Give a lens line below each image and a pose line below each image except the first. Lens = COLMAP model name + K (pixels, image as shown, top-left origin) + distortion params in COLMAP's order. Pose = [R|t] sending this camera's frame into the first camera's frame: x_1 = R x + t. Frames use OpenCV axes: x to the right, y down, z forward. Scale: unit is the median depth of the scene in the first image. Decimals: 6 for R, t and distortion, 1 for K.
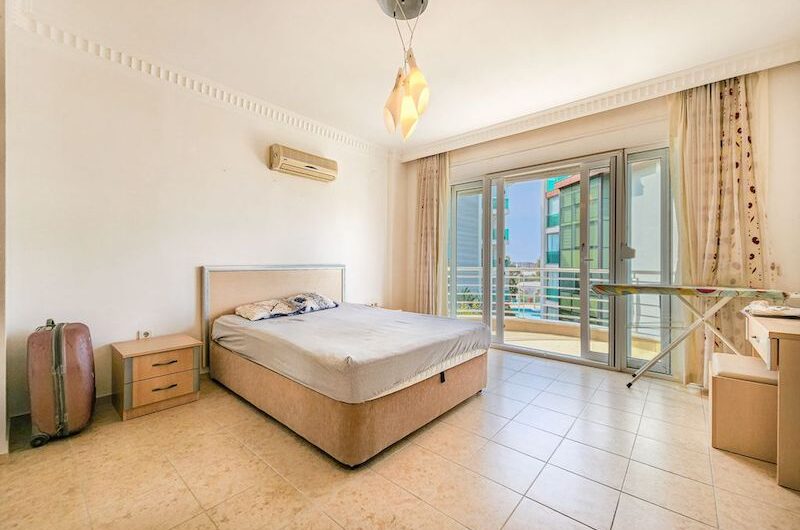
lens RADIAL K [[325.2, 0, 399.7], [0, 325.2, 261.8], [0, 0, 1]] dist [0.001028, -0.000206]
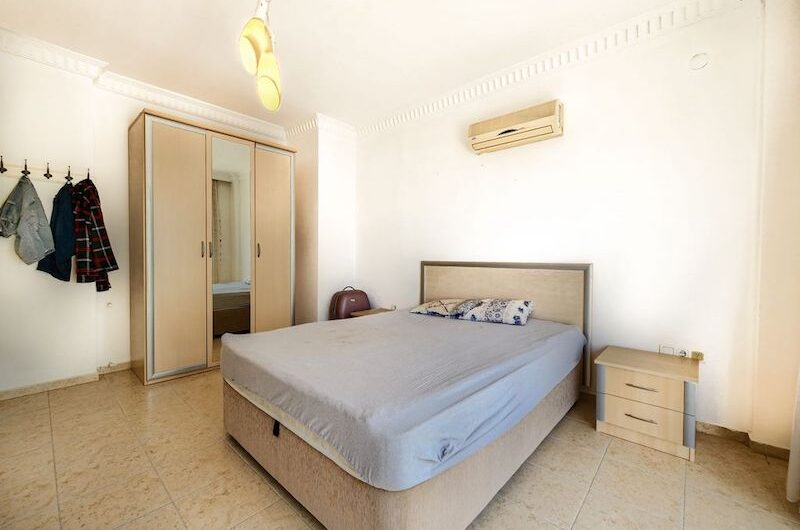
lens RADIAL K [[325.2, 0, 399.7], [0, 325.2, 261.8], [0, 0, 1]] dist [0.001028, -0.000206]
pose [[-0.013730, 0.018738, -0.999730, 0.519799], [-0.003229, 0.999818, 0.018784, -0.004928], [0.999901, 0.003486, -0.013667, 0.822440]]
